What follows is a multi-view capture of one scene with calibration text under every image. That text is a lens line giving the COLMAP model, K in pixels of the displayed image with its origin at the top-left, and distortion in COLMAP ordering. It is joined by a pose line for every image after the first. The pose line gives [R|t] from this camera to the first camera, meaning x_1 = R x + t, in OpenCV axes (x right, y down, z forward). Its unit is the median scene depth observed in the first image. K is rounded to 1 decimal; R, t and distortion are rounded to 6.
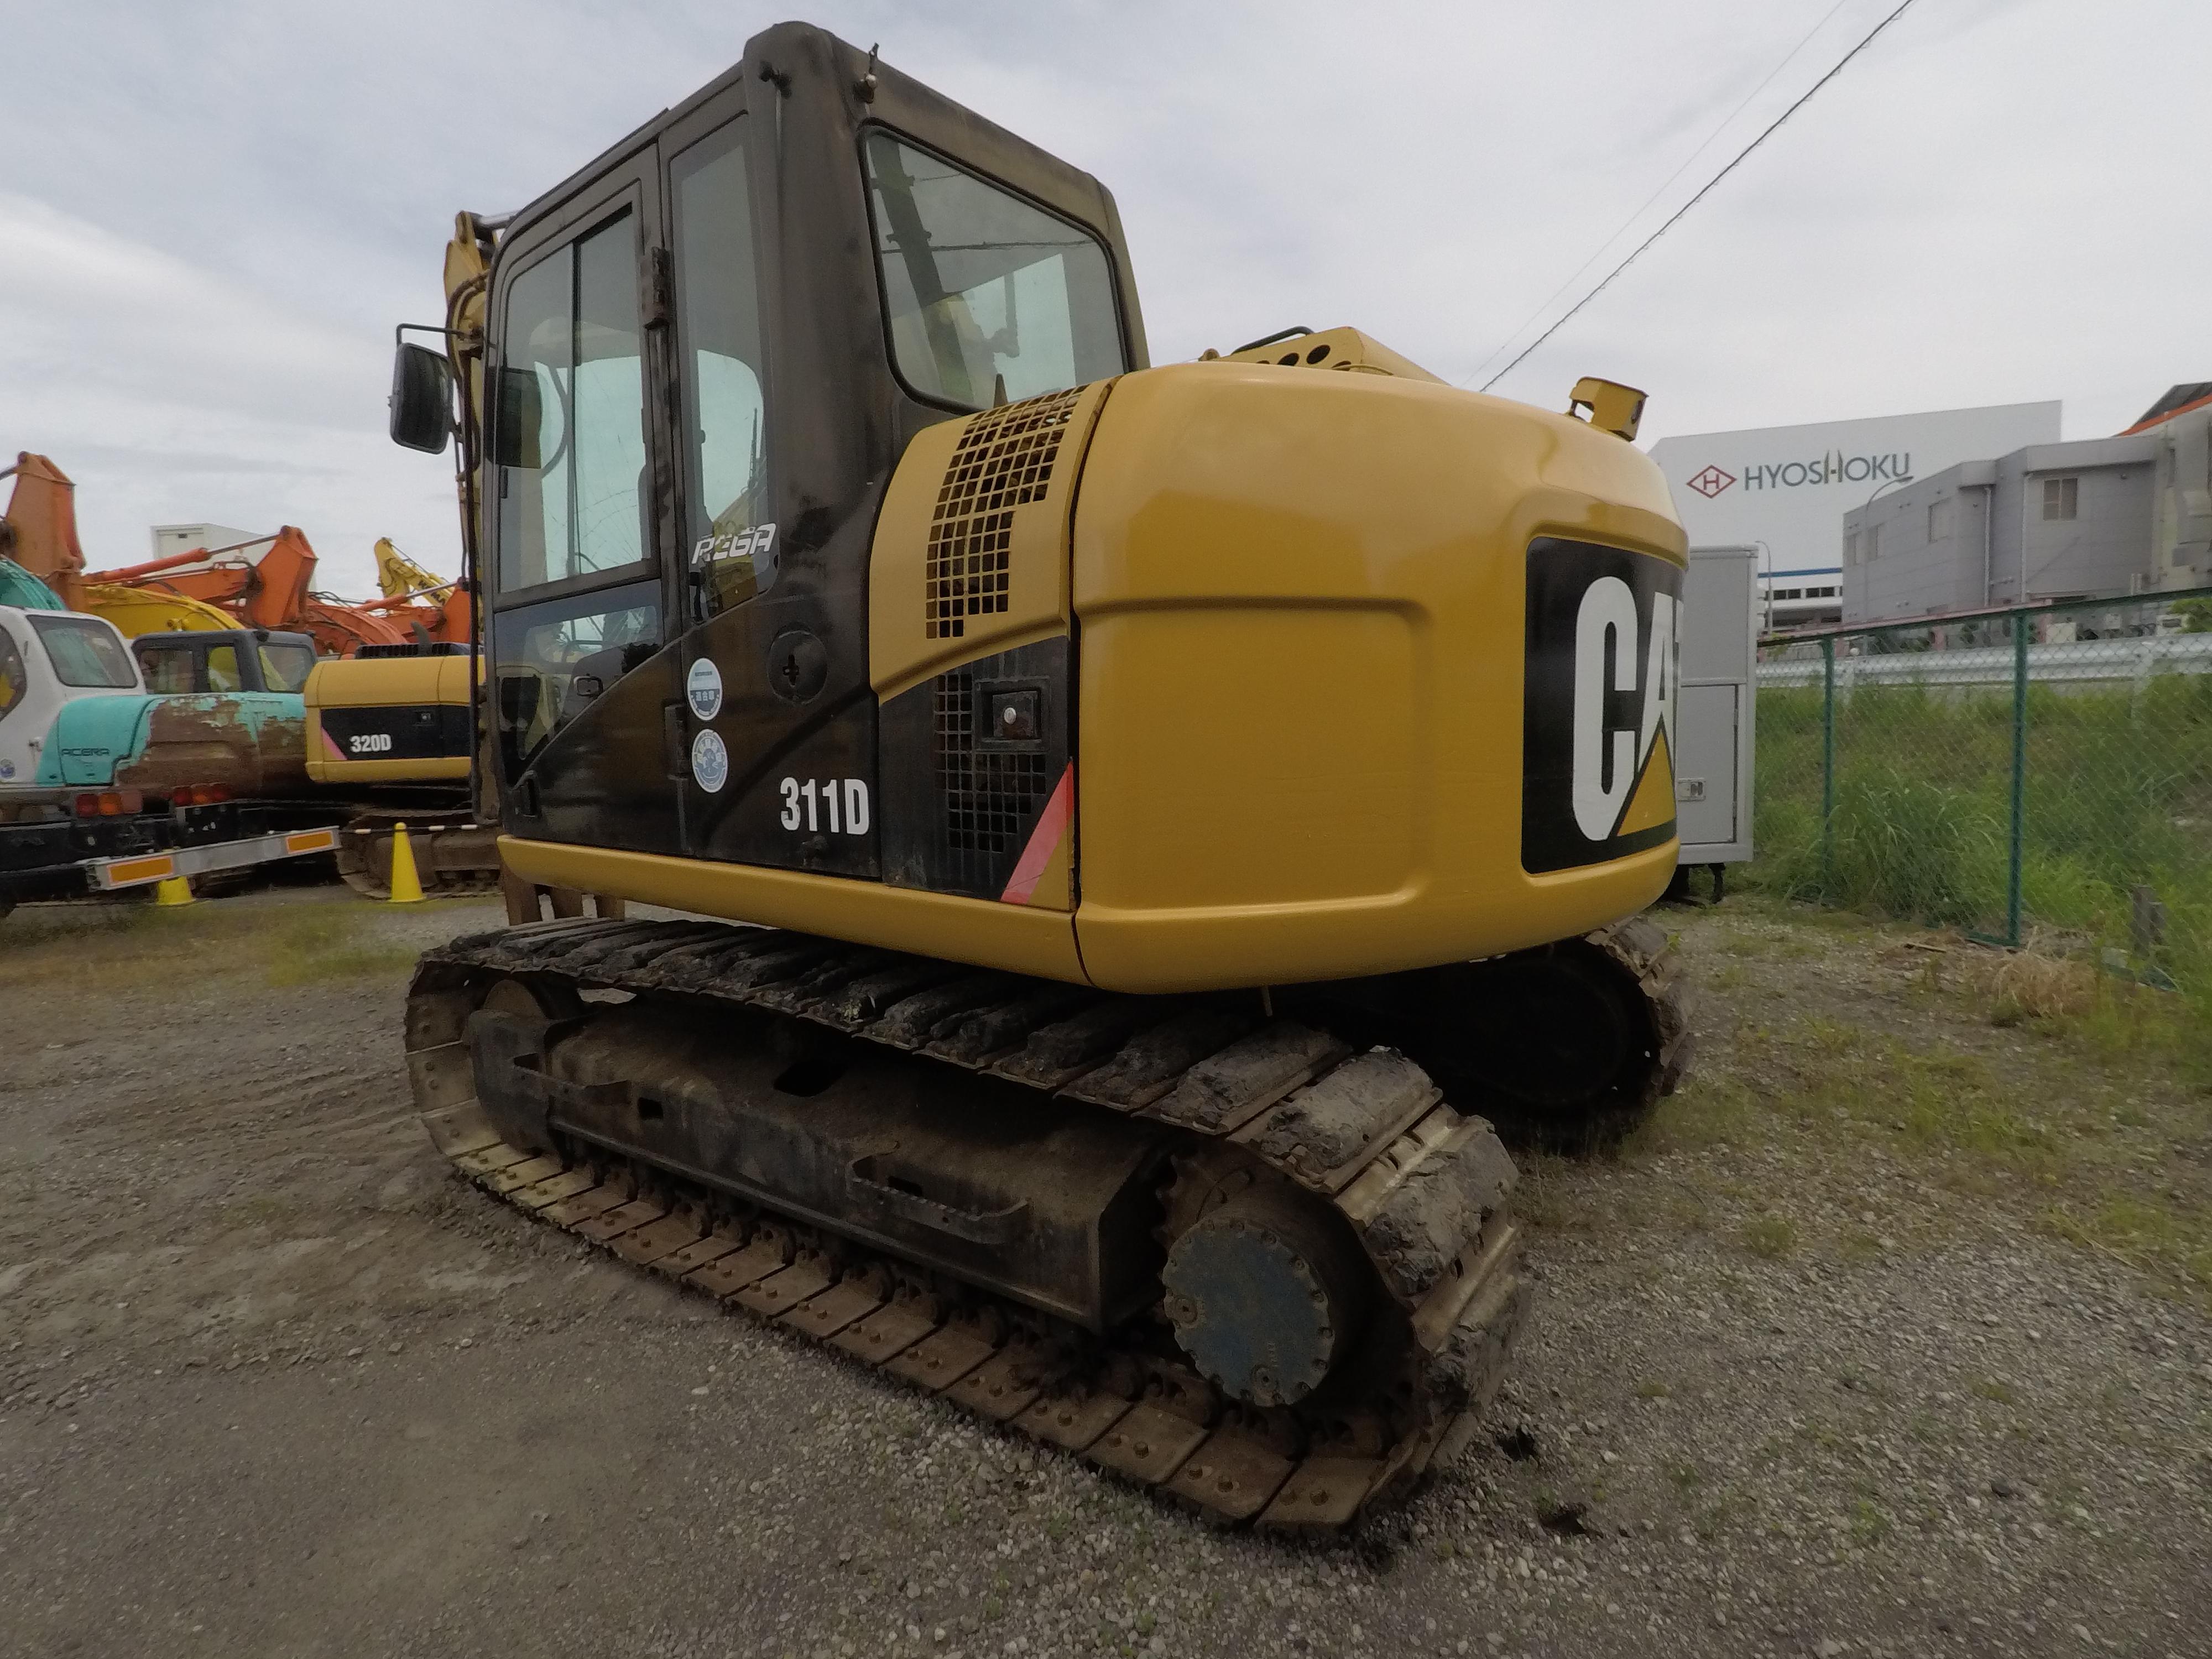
lens RADIAL K [[1129.3, 0, 1111.8], [0, 1129.3, 825.0], [0, 0, 1]] dist [-0.022938, 0.007794]
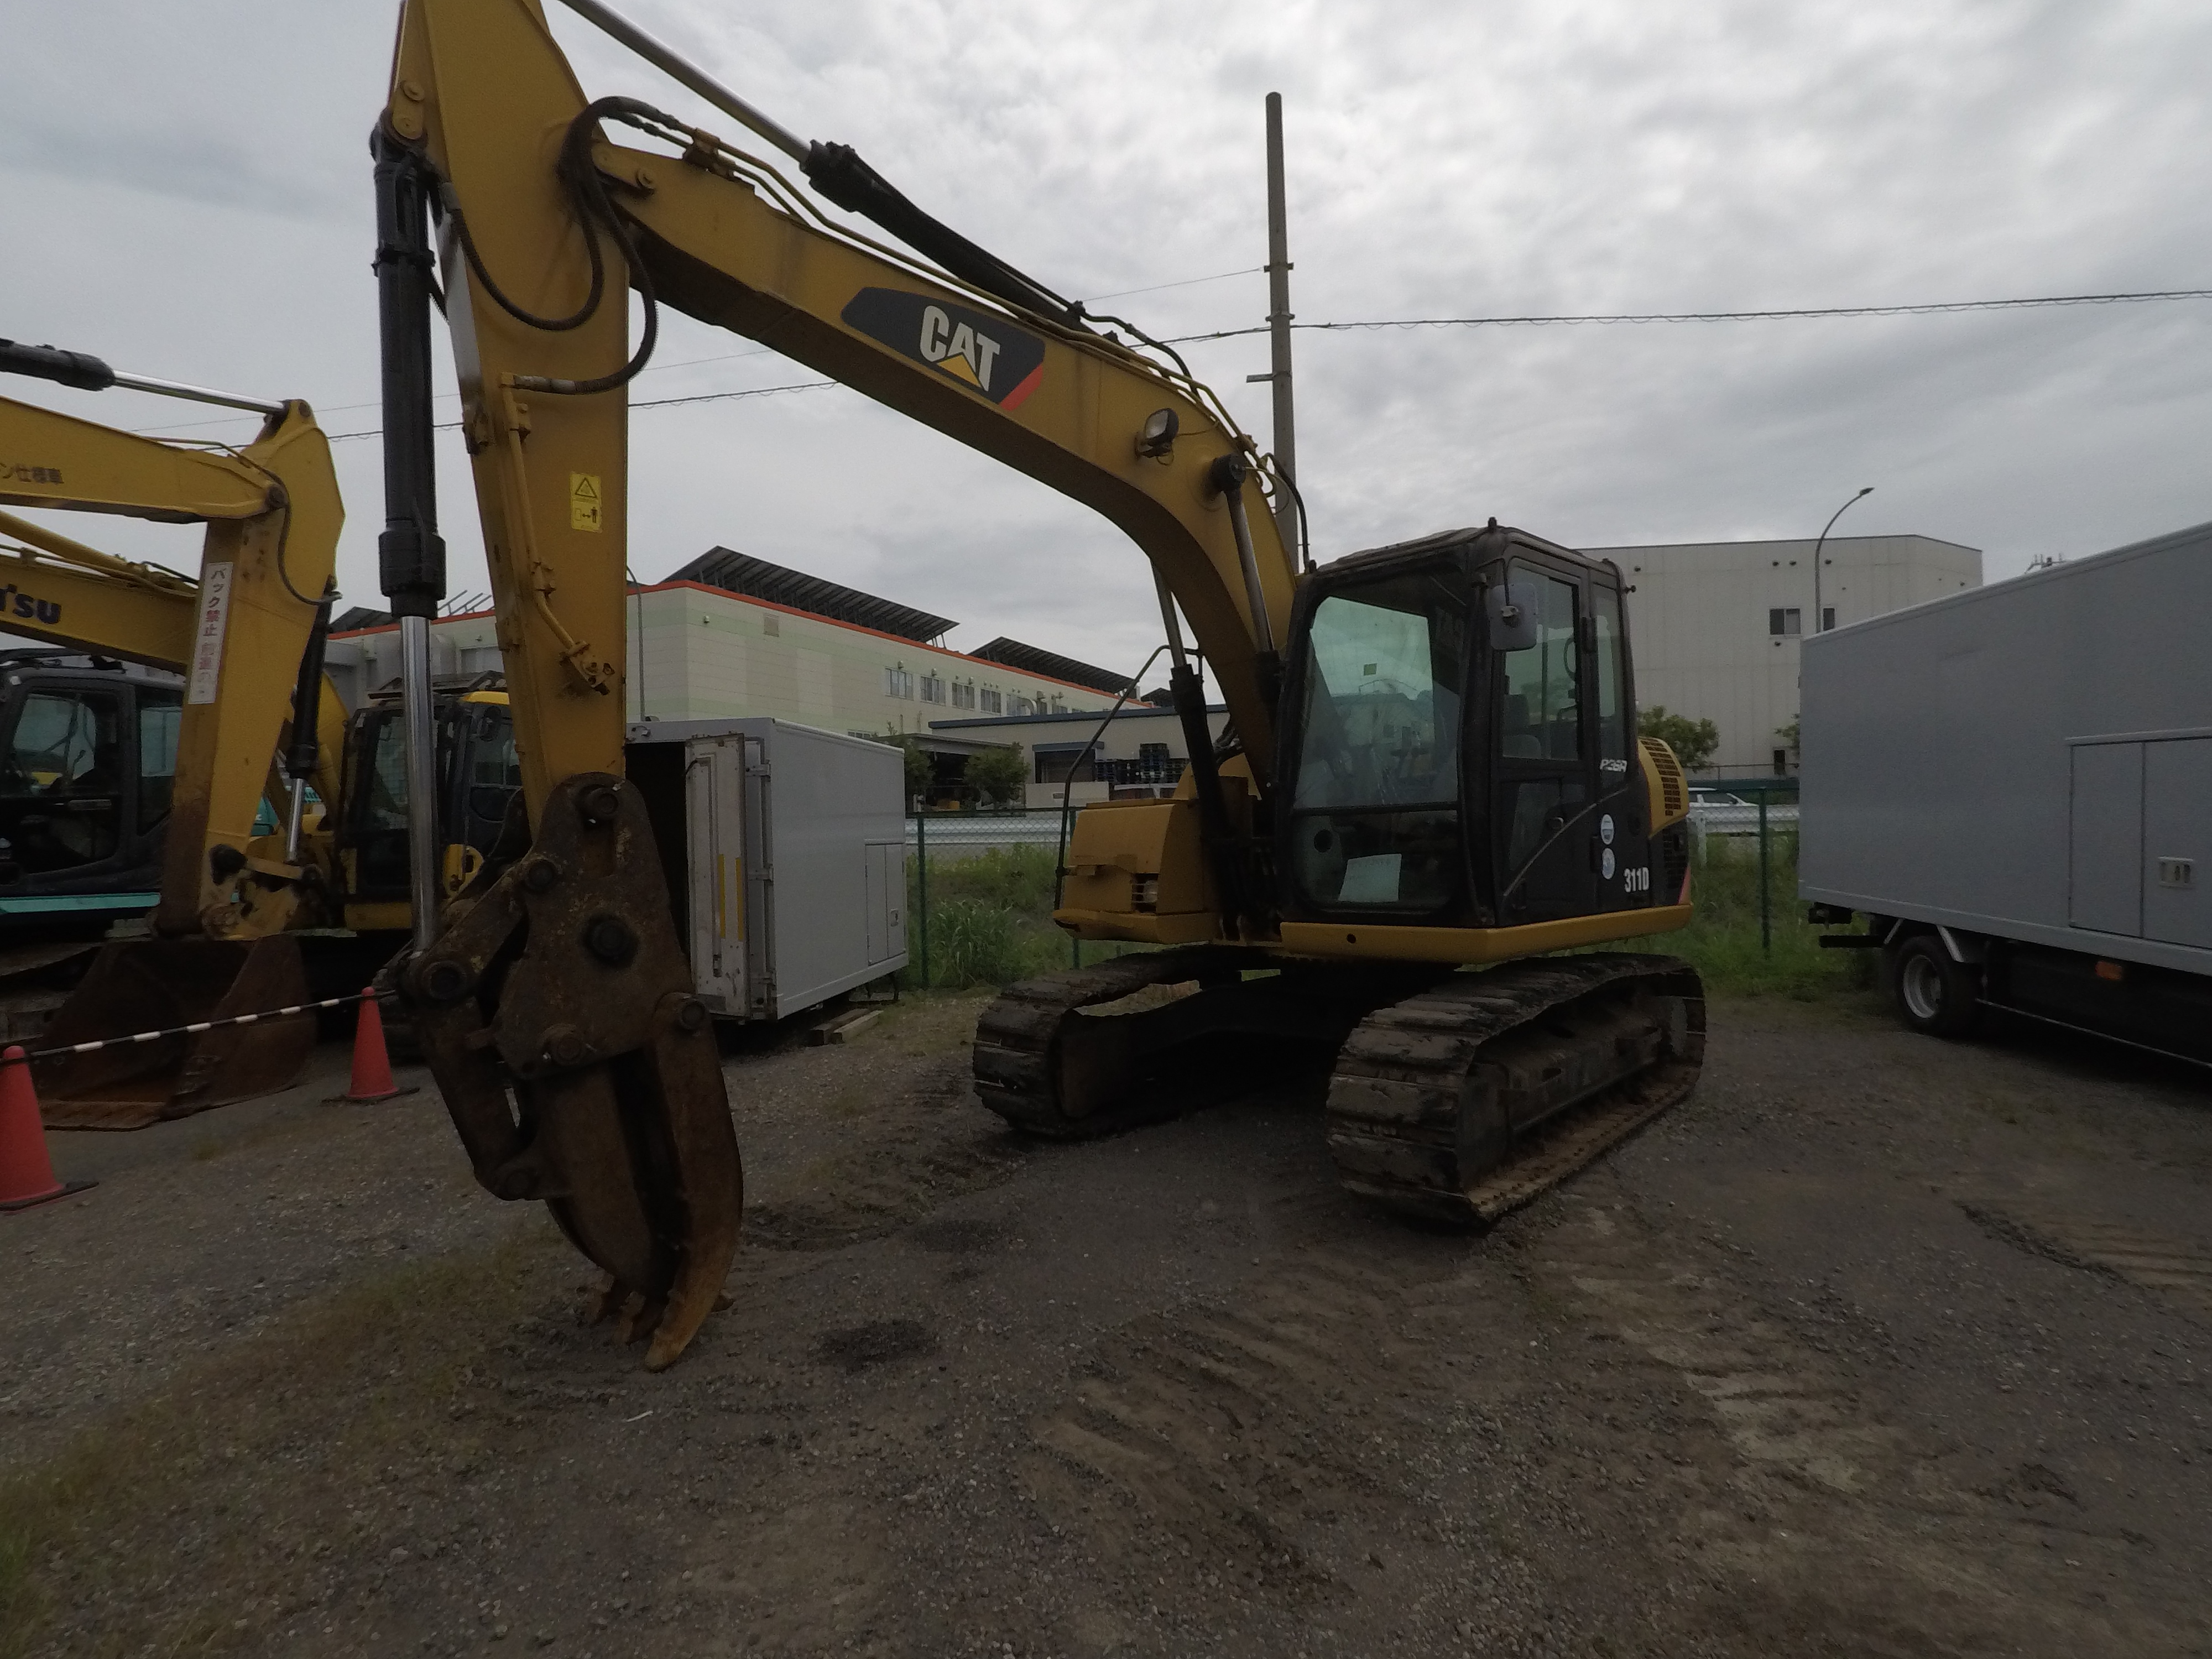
lens RADIAL K [[1129.3, 0, 1093.9], [0, 1129.3, 832.6], [0, 0, 1]] dist [-0.022938, 0.007794]
pose [[0.119294, 0.031333, 0.992364, -2.541527], [0.113618, 0.992505, -0.044995, -0.129054], [-0.986337, 0.118119, 0.114840, 1.701630]]
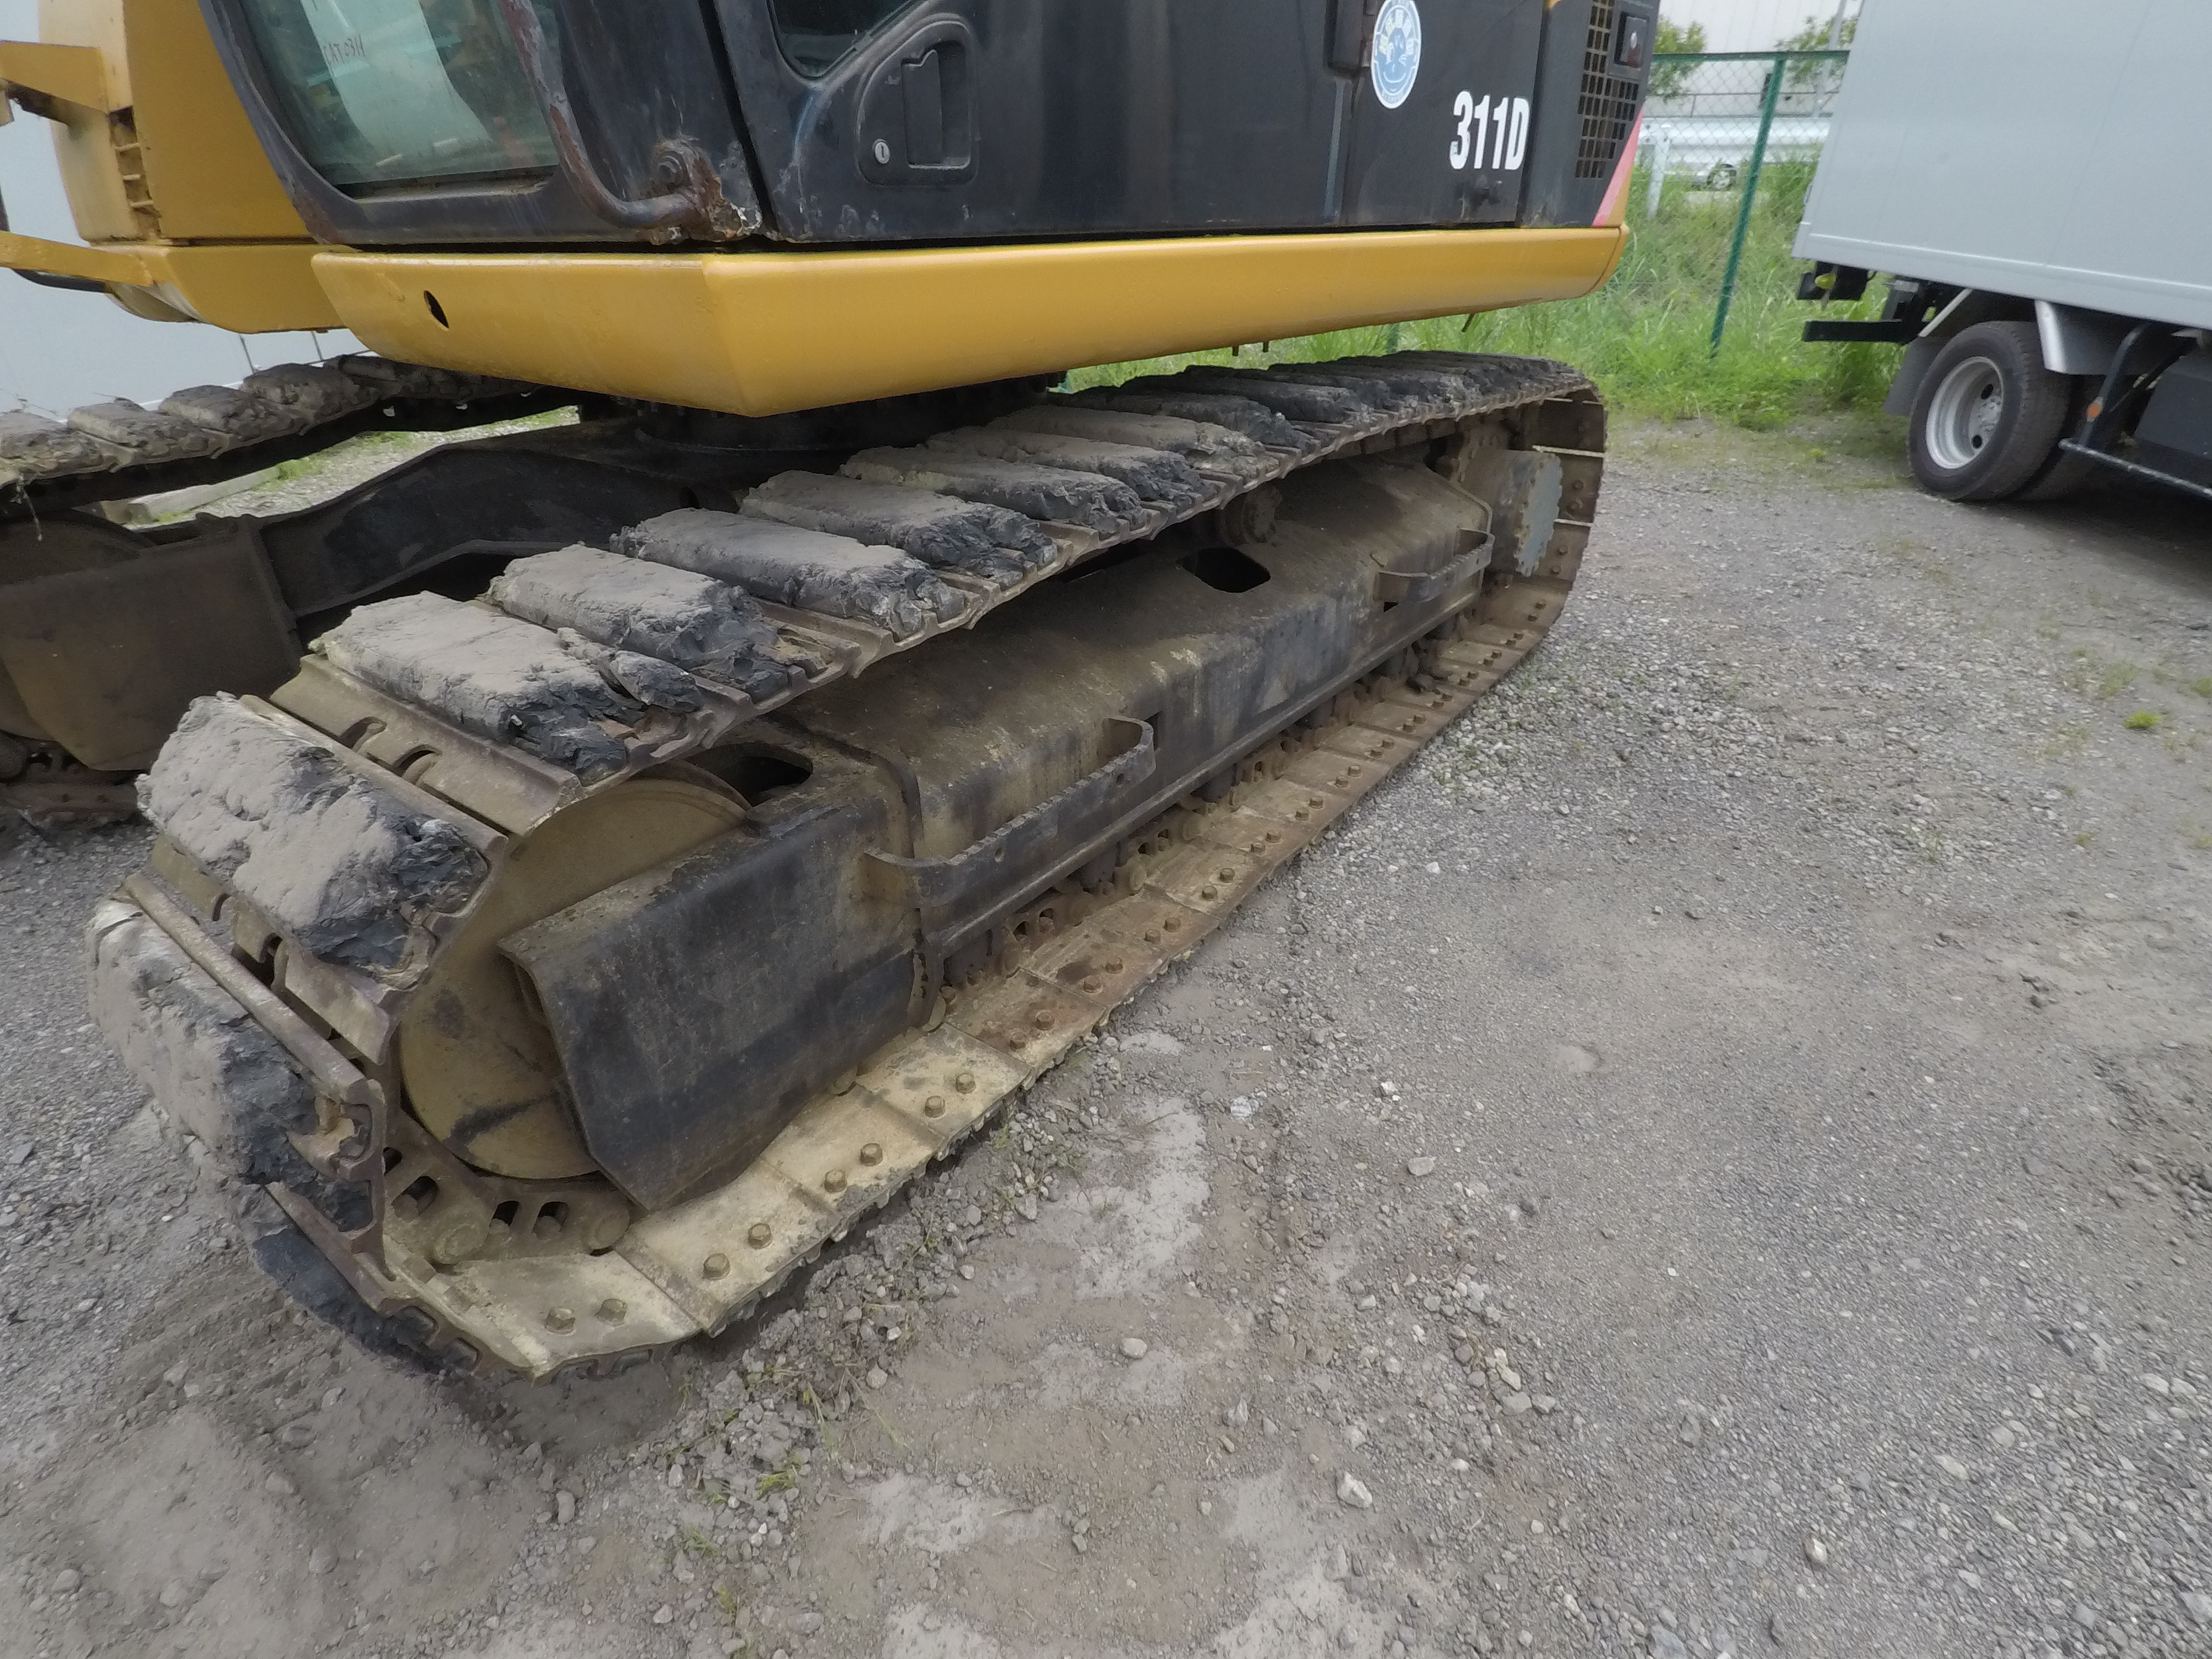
lens RADIAL K [[1129.3, 0, 1100.0], [0, 1129.3, 837.1], [0, 0, 1]] dist [-0.022938, 0.007794]
pose [[0.028788, -0.468258, 0.883123, -1.147646], [0.110100, 0.879599, 0.462800, 0.024475], [-0.993504, 0.083909, 0.076877, 1.166549]]
